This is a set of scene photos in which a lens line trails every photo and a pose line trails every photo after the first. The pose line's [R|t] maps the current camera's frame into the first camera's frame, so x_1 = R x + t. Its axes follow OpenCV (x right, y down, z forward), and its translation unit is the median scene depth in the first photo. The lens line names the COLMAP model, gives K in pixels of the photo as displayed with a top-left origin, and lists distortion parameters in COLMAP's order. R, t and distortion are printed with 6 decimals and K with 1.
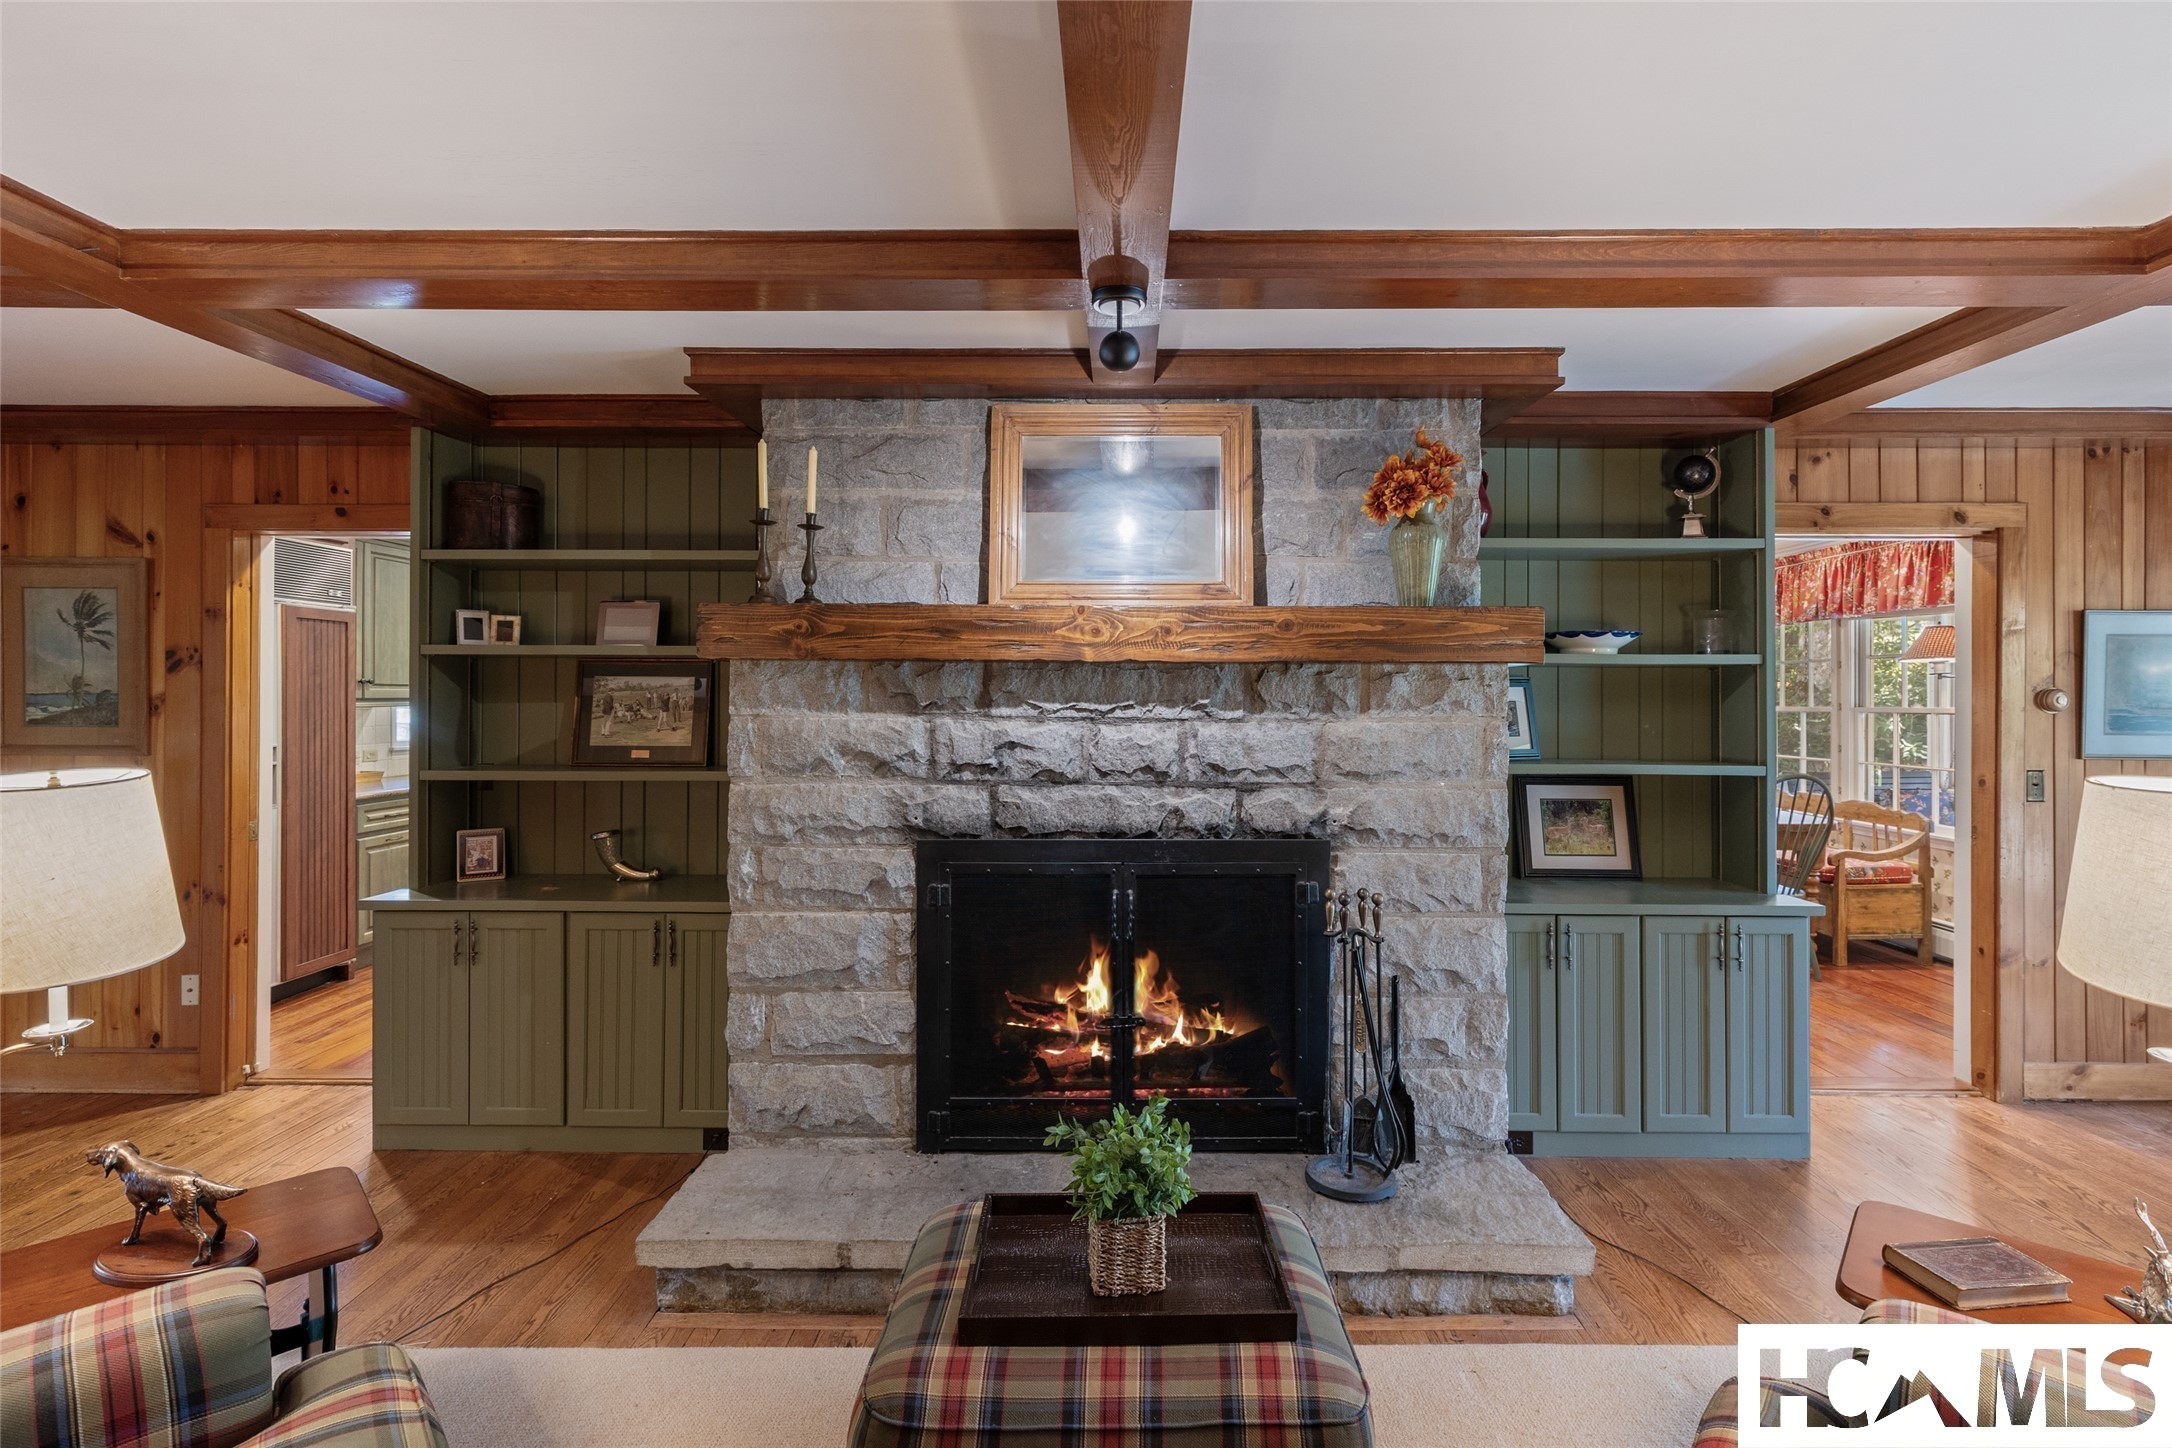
lens RADIAL K [[985.4, 0, 975.2], [0, 985.4, 696.0], [0, 0, 1]] dist [0.004554, -0.001010]
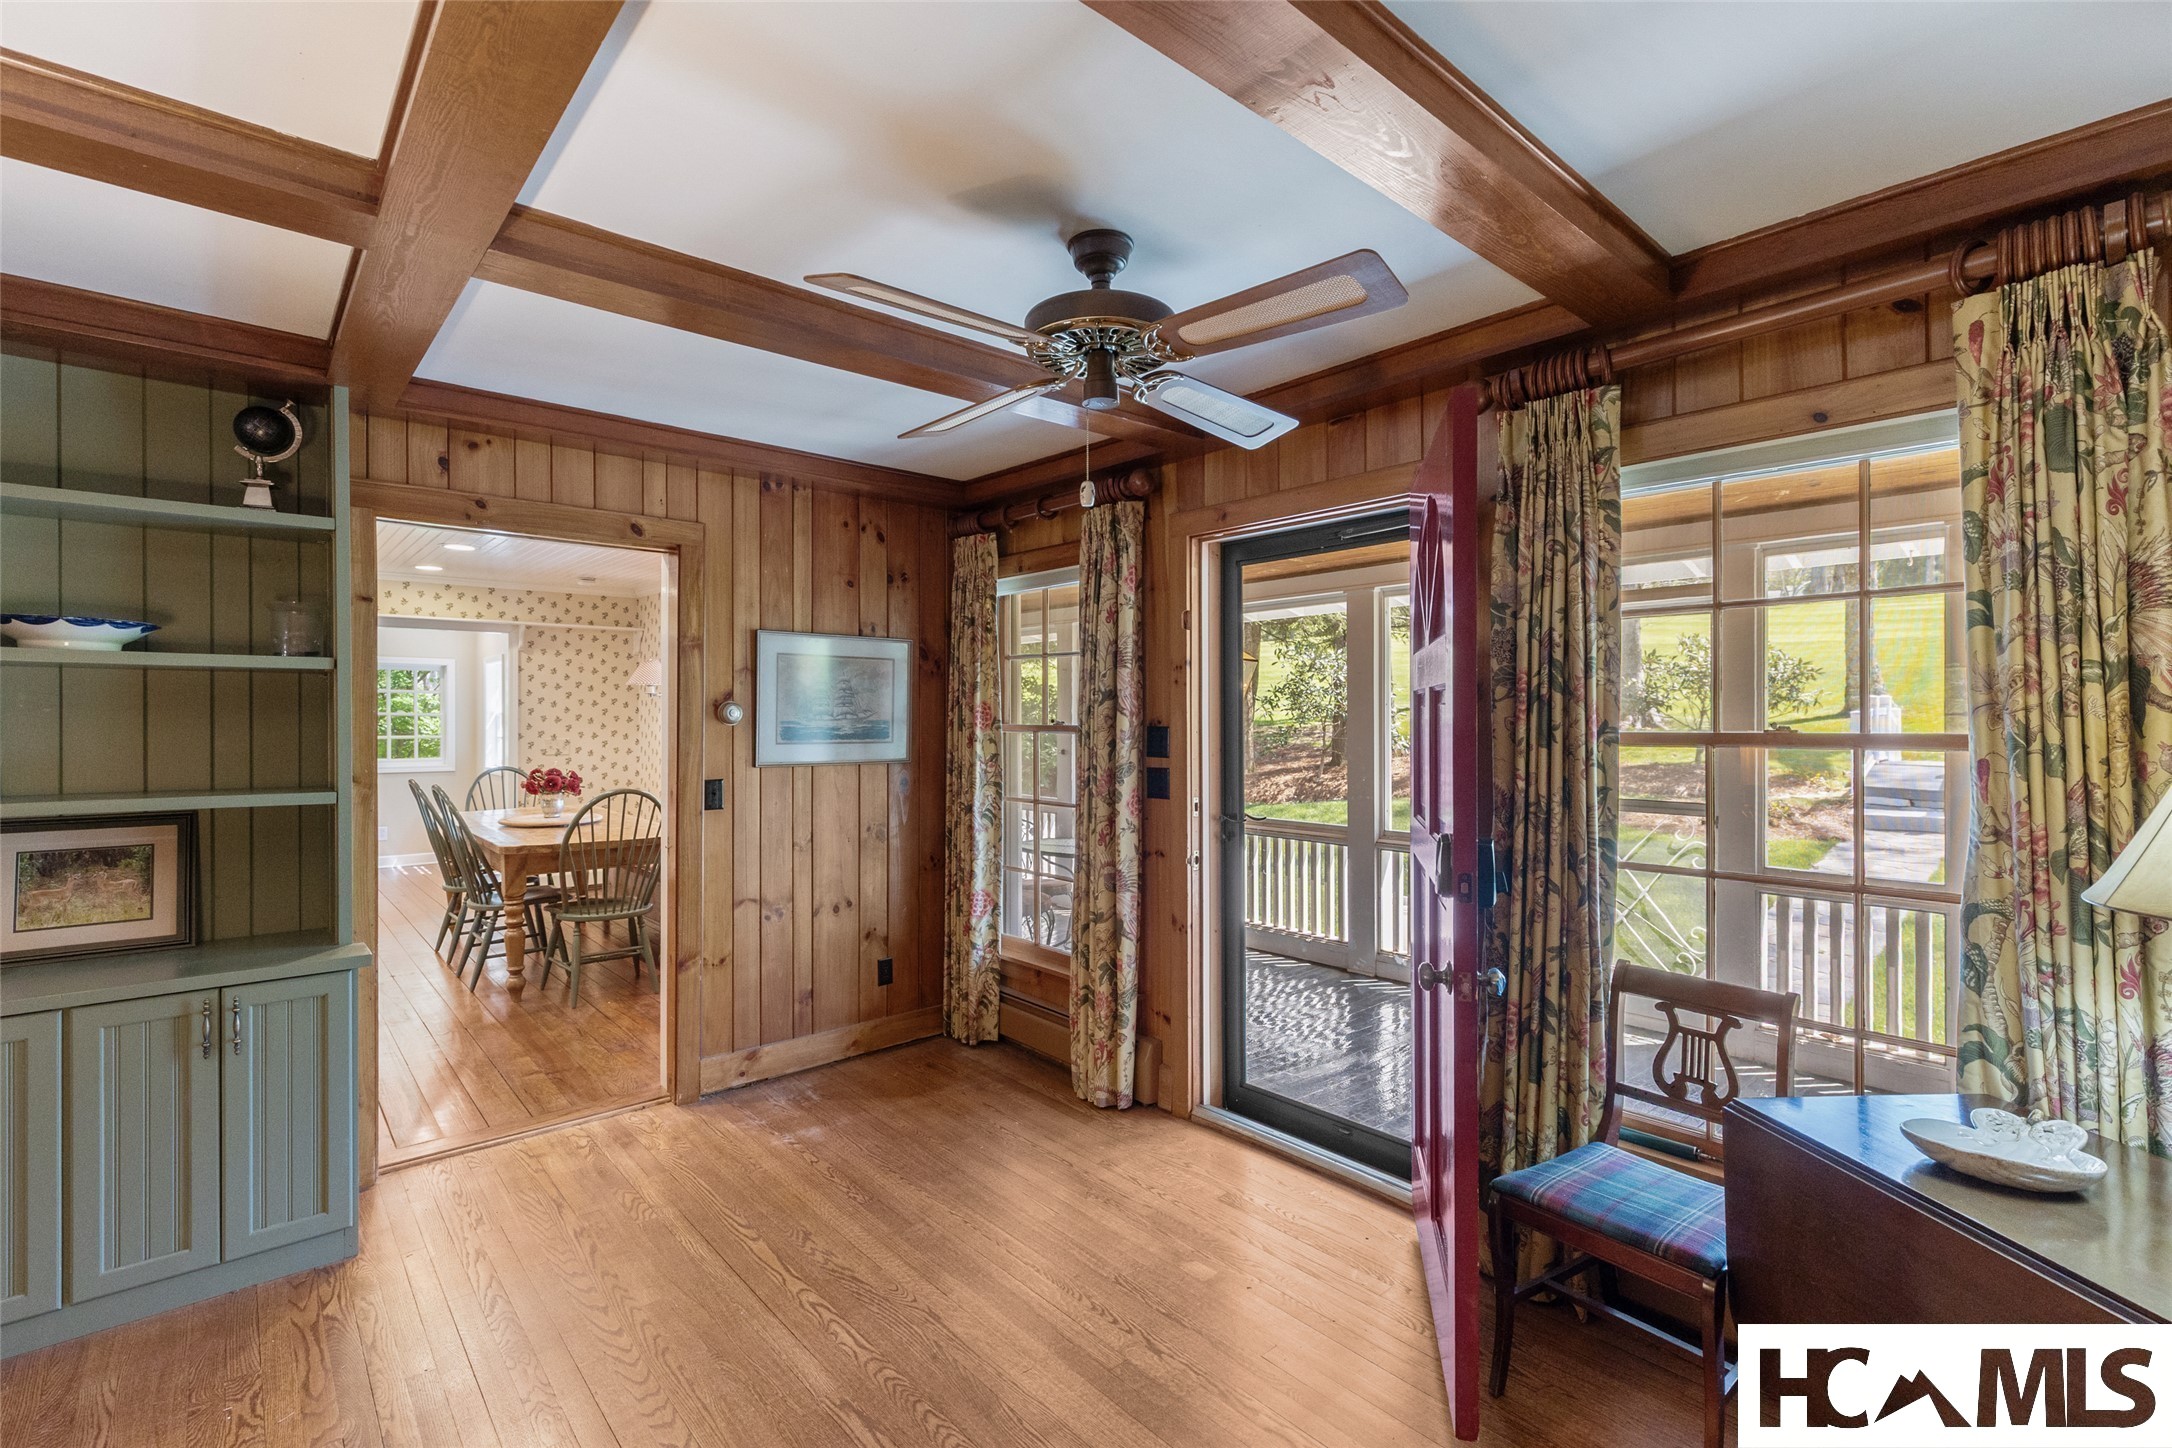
lens RADIAL K [[985.4, 0, 1063.6], [0, 985.4, 717.7], [0, 0, 1]] dist [0.004554, -0.001010]
pose [[0.745007, -0.004416, 0.667042, 0.736163], [0.002105, 0.999989, 0.004268, 0.006921], [-0.667053, -0.001775, 0.745008, -0.030993]]
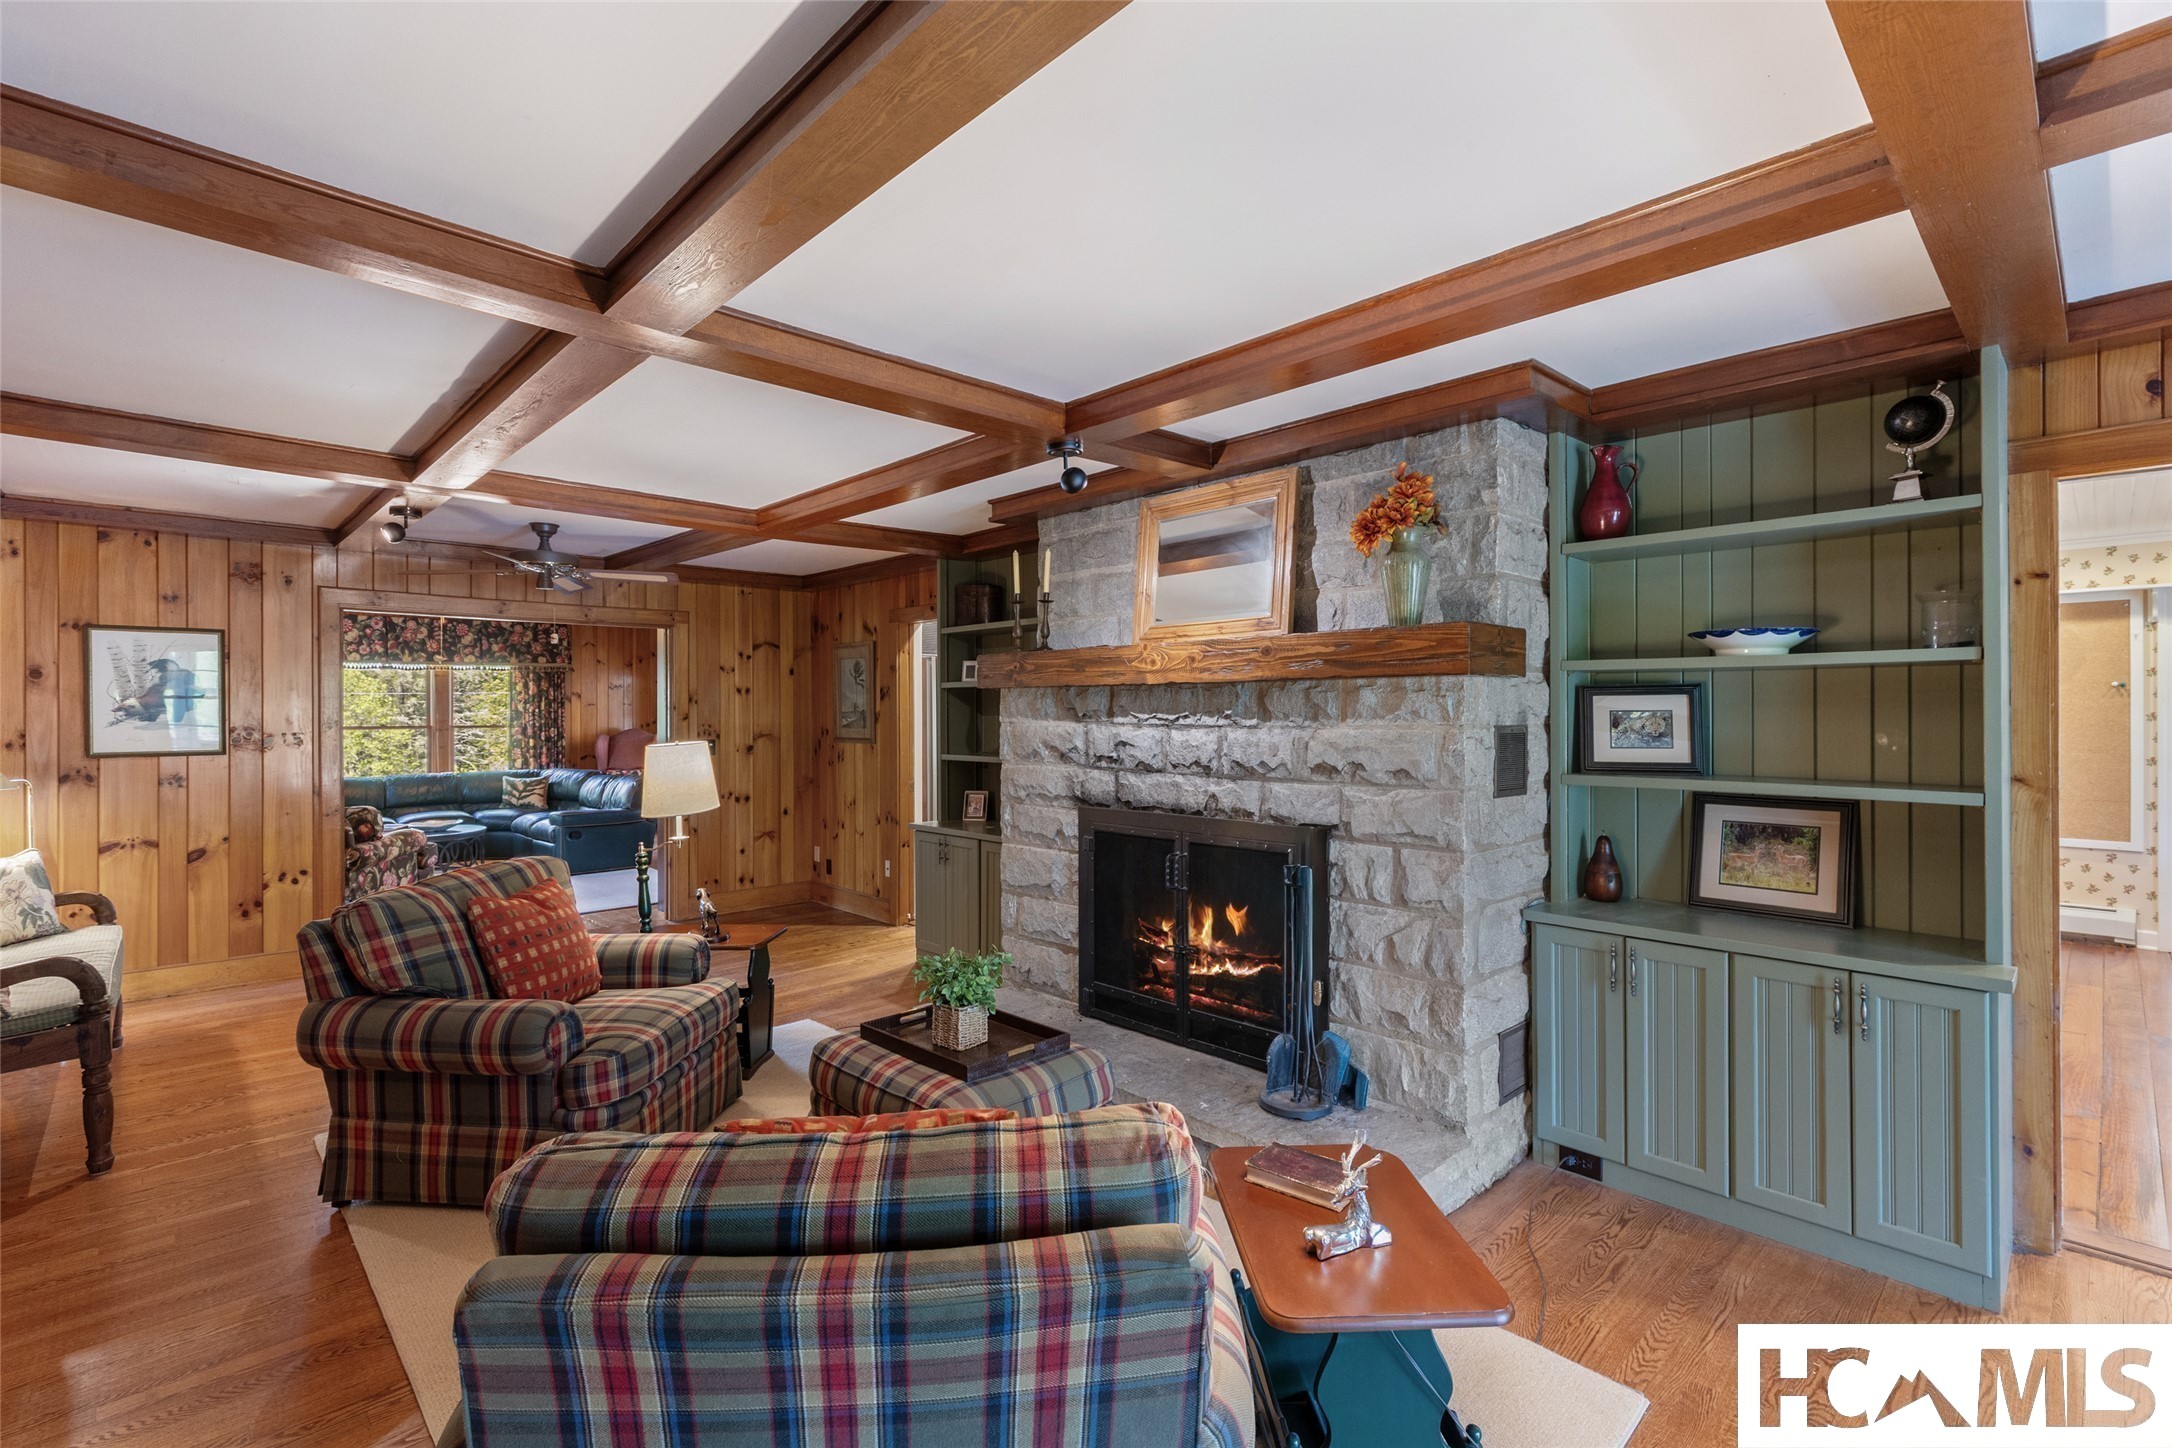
lens RADIAL K [[985.4, 0, 1102.2], [0, 985.4, 713.1], [0, 0, 1]] dist [0.004554, -0.001010]
pose [[0.696477, -0.004908, -0.717562, 0.916653], [0.007030, 0.999975, -0.000016, 0.004807], [0.717544, -0.005033, 0.696495, -0.015411]]
